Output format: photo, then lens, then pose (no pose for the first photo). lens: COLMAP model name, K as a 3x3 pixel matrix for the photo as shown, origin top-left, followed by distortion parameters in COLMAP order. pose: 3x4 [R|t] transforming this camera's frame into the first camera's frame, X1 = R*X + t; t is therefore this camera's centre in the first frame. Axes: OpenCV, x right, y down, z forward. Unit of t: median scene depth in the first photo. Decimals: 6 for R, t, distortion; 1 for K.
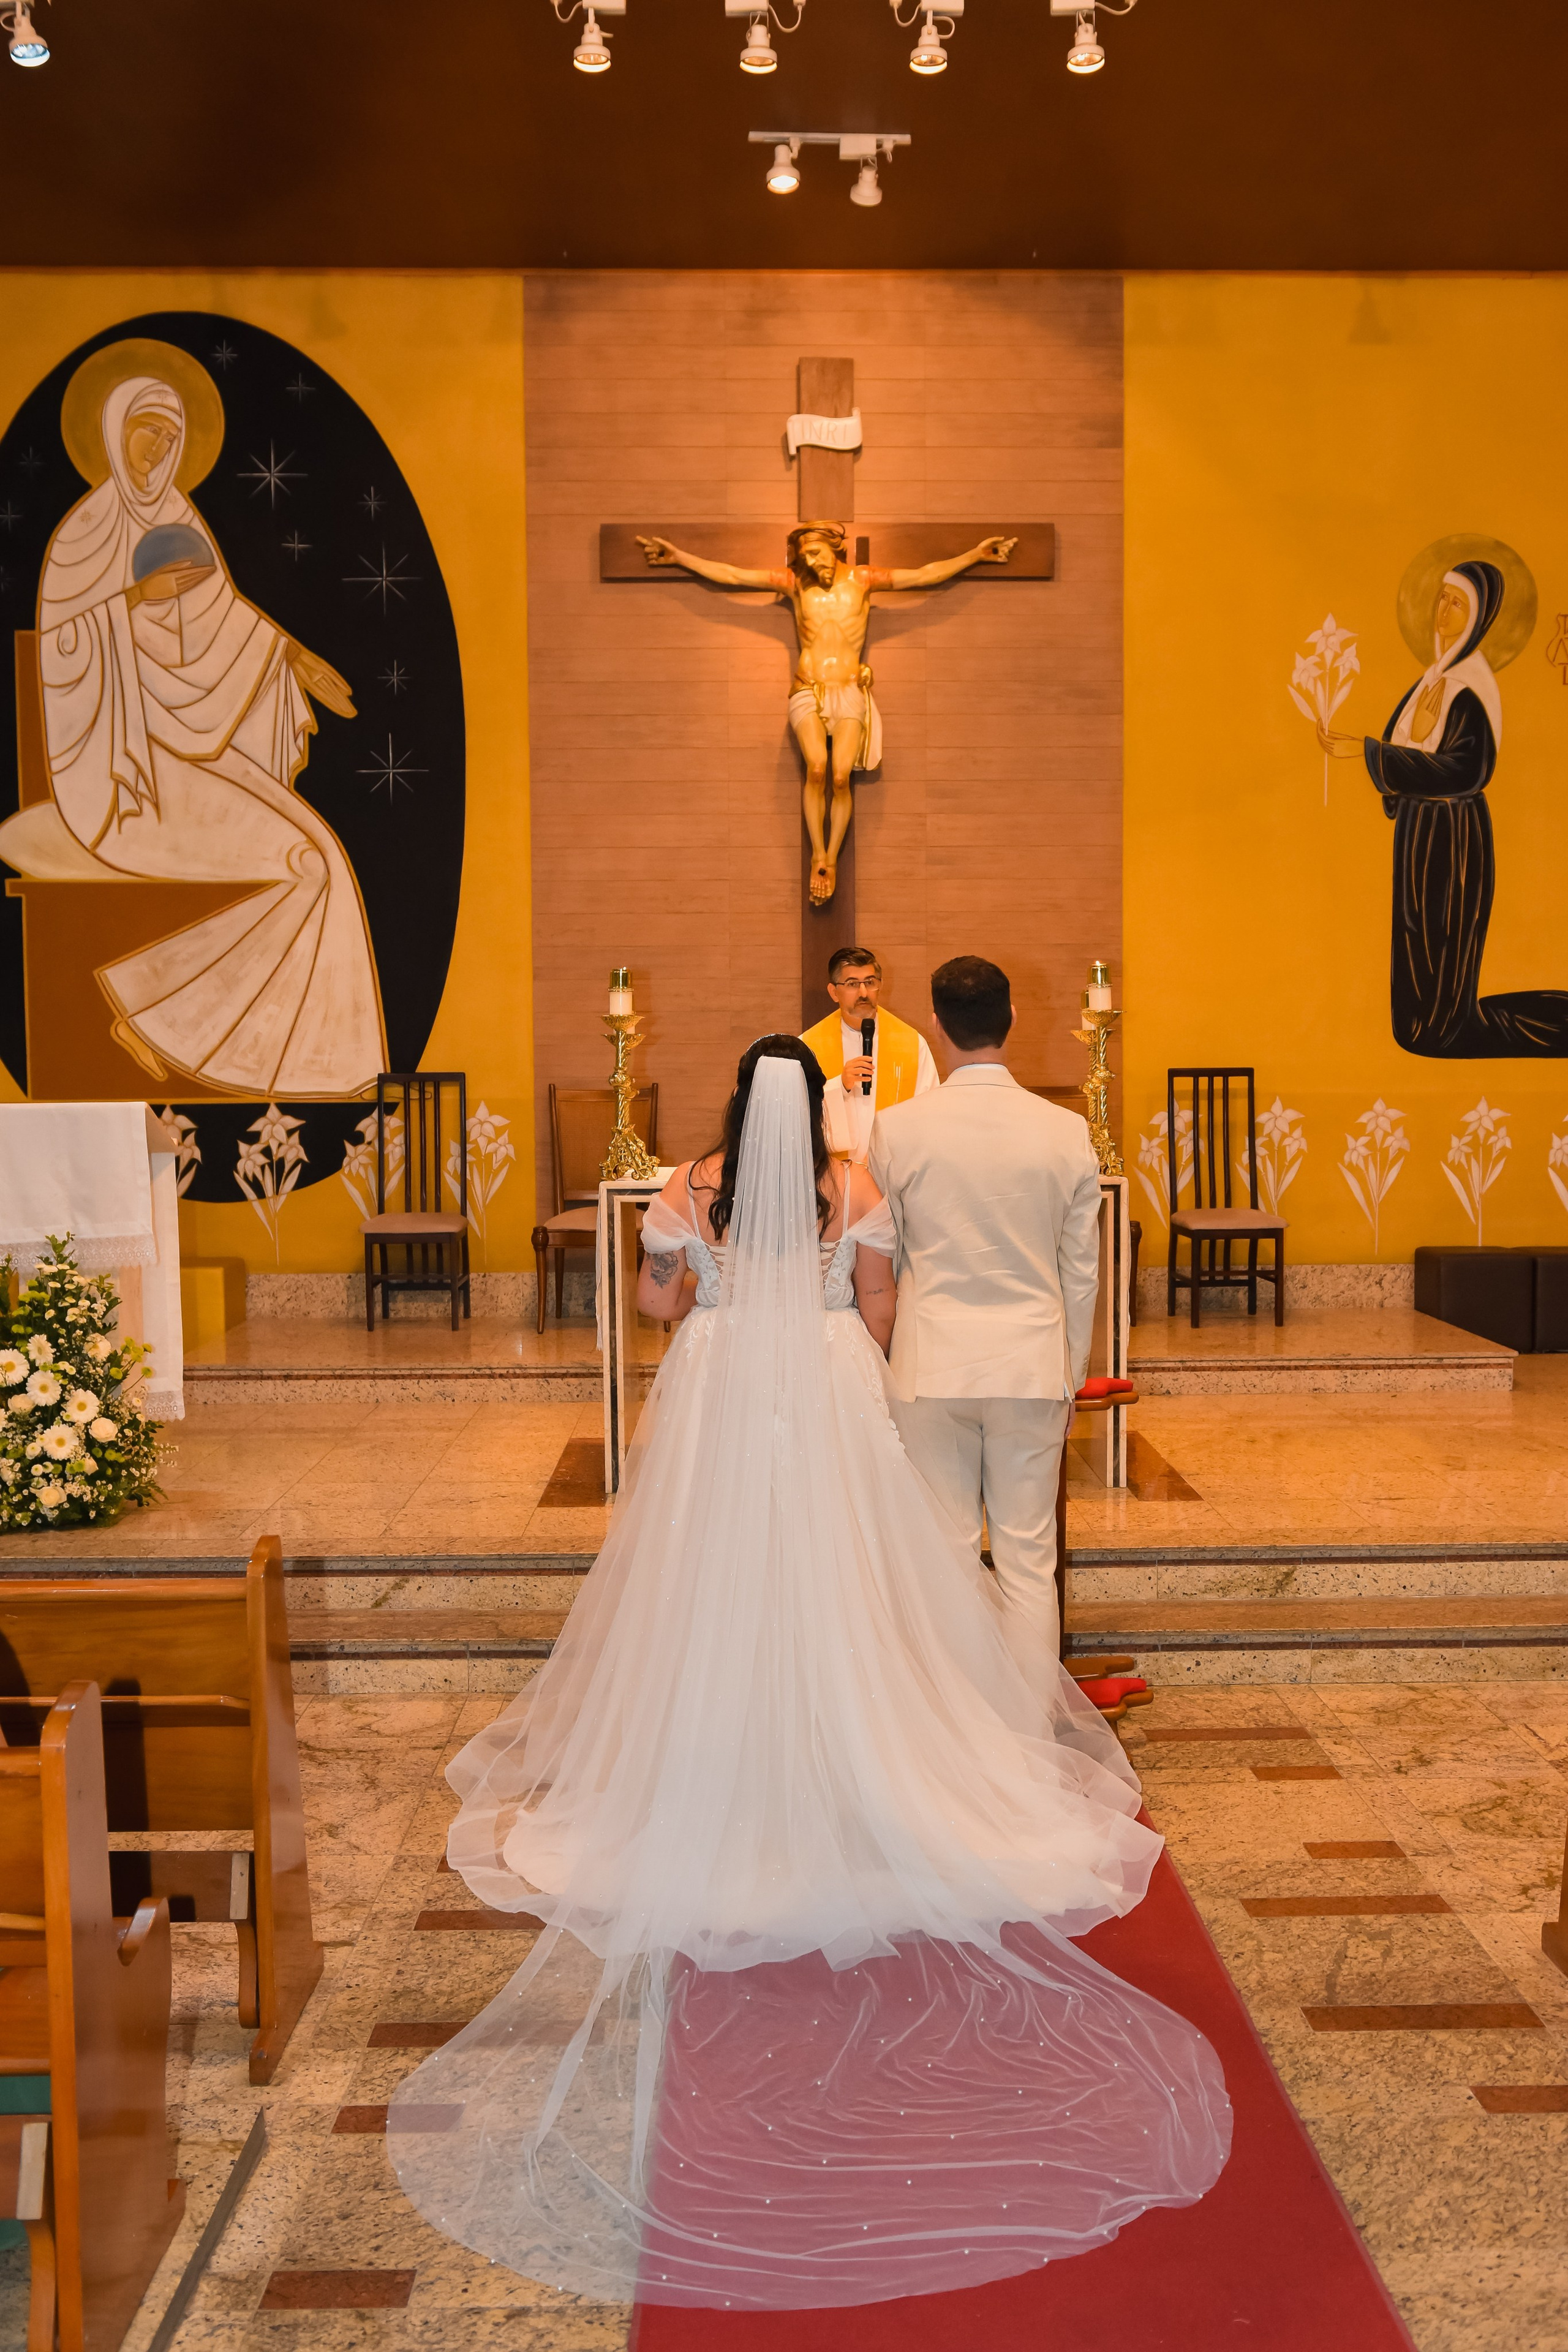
lens RADIAL K [[2150.7, 0, 791.9], [0, 2150.7, 1220.8], [0, 0, 1]] dist [-0.036940, -0.002988]
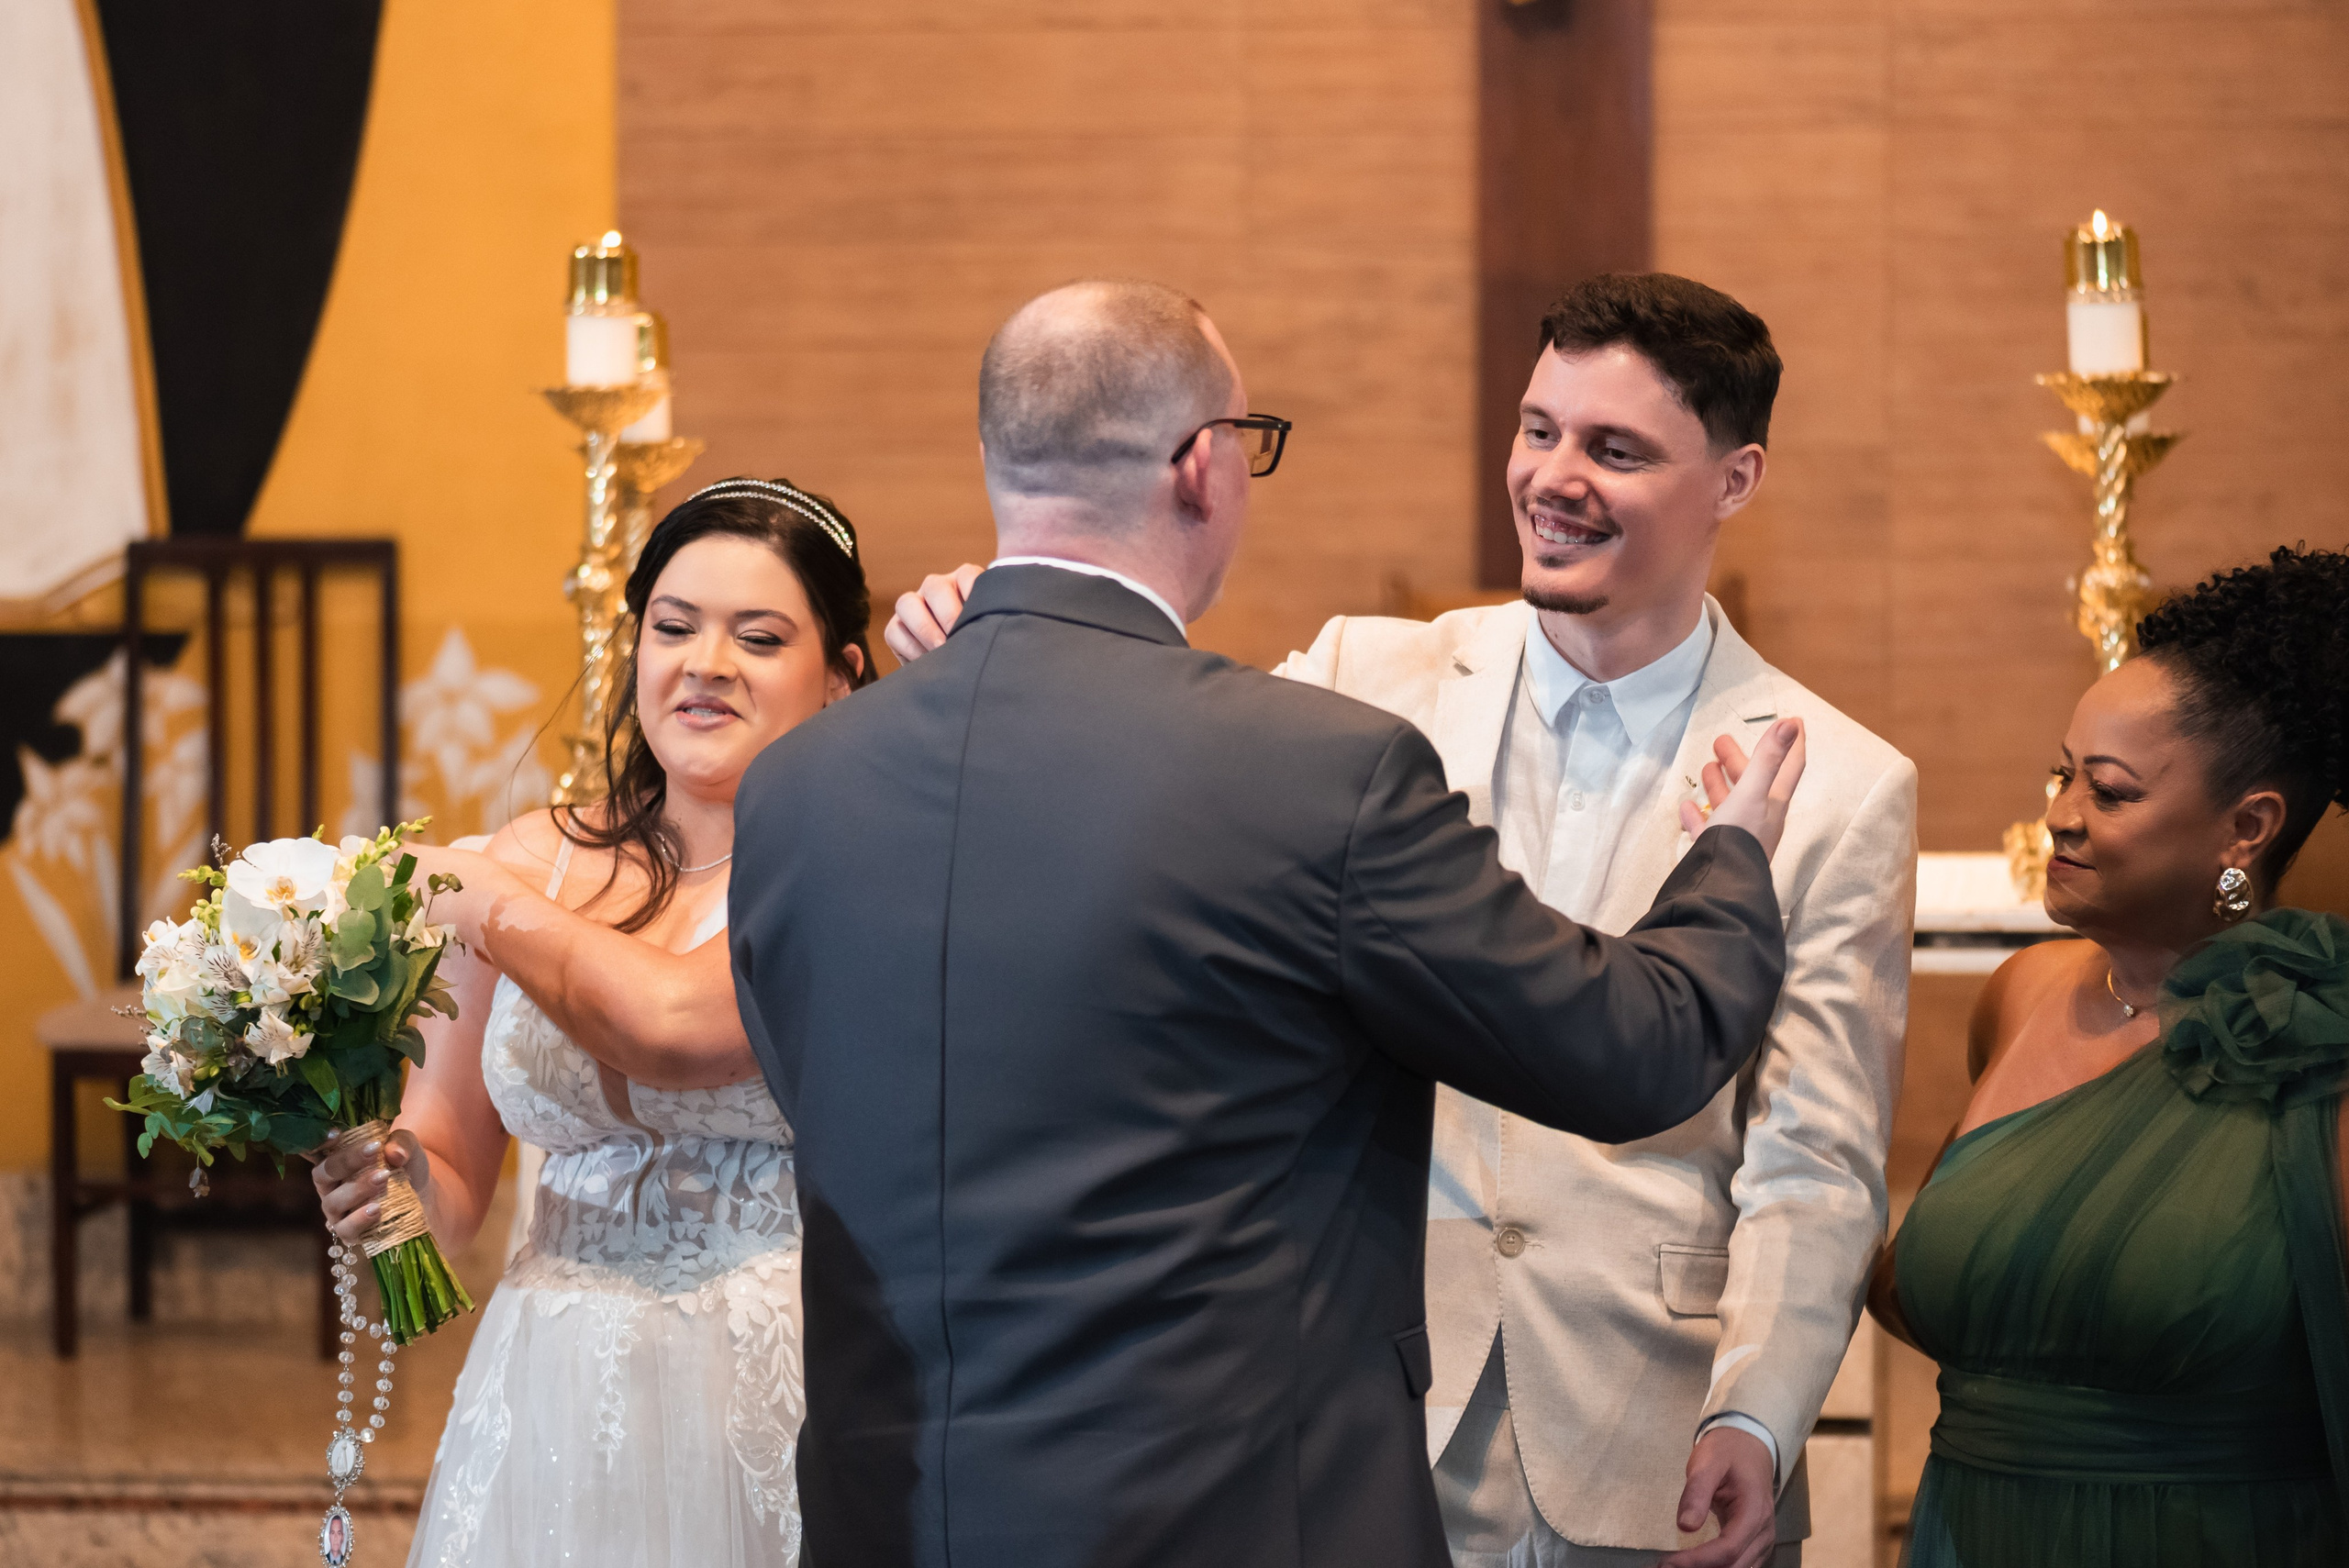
lens RADIAL K [[7596.8, 0, 1056.6], [0, 7596.8, 735.8], [0, 0, 1]] dist [-0.009754, 0.588965]
pose [[0.989037, 0.009387, -0.147371, 0.106542], [-0.014694, 0.999281, -0.034963, -0.002853], [0.146937, 0.036745, 0.988463, -0.077631]]
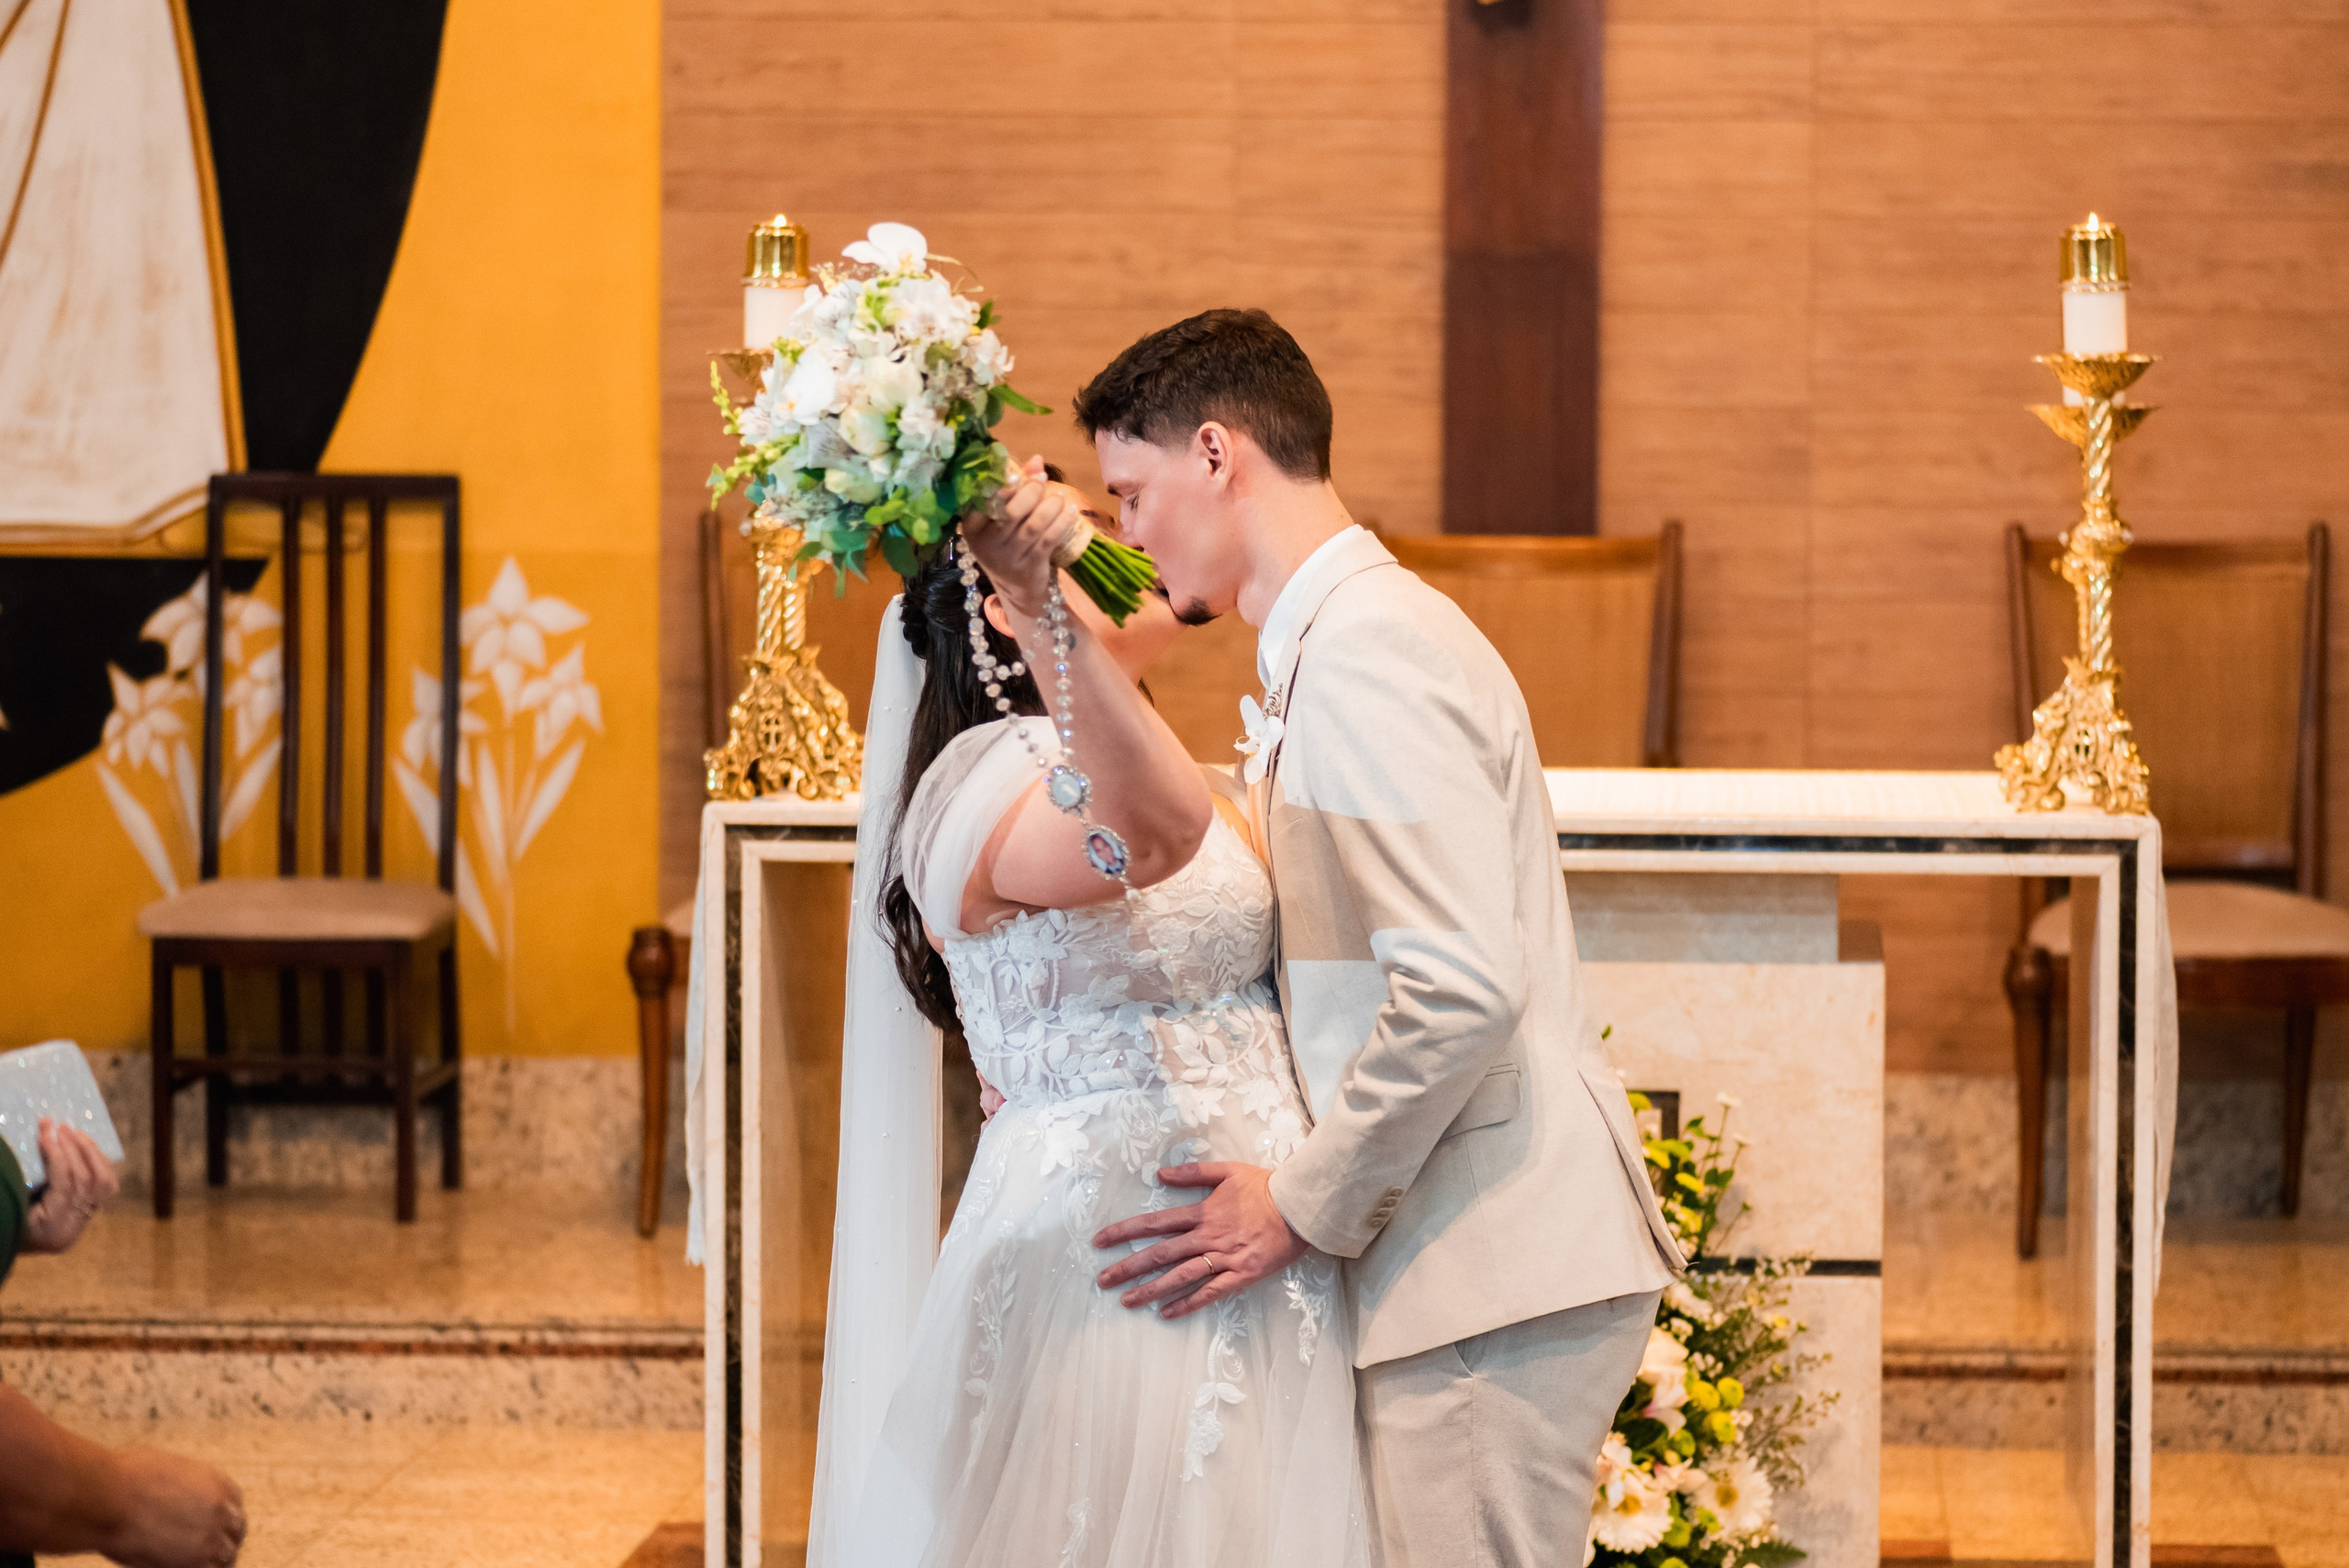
lens RADIAL K [[7355.6, 0, 1257.6], [0, 7355.6, 784.0], [0, 0, 1]] dist [0.015777, -0.197911]
pose [[0.996598, 0.018647, -0.080280, 0.070995], [-0.020233, 0.999615, -0.018993, 0.000315], [0.079894, 0.020553, 0.996591, -0.162903]]
